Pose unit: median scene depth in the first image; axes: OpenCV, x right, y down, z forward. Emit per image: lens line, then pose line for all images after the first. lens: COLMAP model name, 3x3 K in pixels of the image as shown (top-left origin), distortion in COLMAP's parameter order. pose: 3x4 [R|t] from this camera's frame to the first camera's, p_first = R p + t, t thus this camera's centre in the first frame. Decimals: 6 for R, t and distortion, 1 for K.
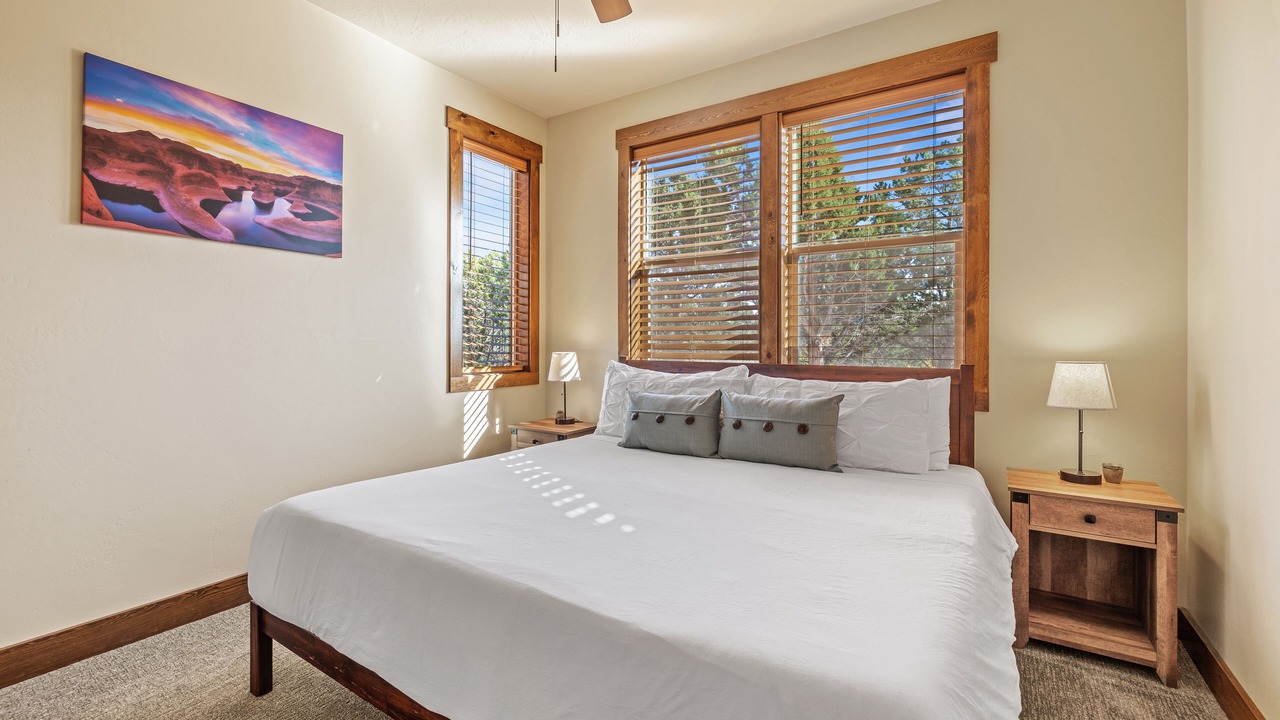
lens RADIAL K [[543.2, 0, 640.0], [0, 543.2, 360.0], [0, 0, 1]] dist [-0.020687, 0.000094]
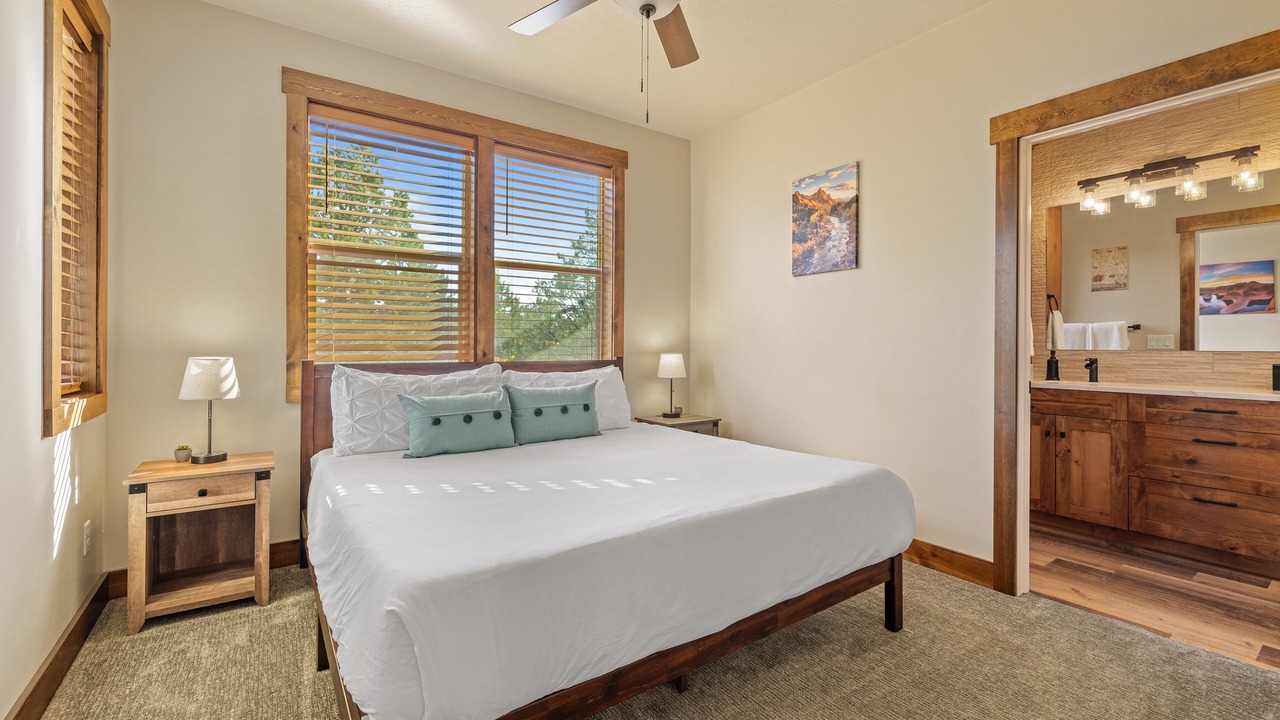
lens RADIAL K [[545.1, 0, 643.5], [0, 545.1, 357.4], [0, 0, 1]] dist [0.001583, 0.000416]
pose [[0.357552, -0.023199, 0.933605, -0.802775], [0.030511, 0.999448, 0.013150, -0.008081], [-0.933394, 0.023784, 0.358063, 0.345017]]
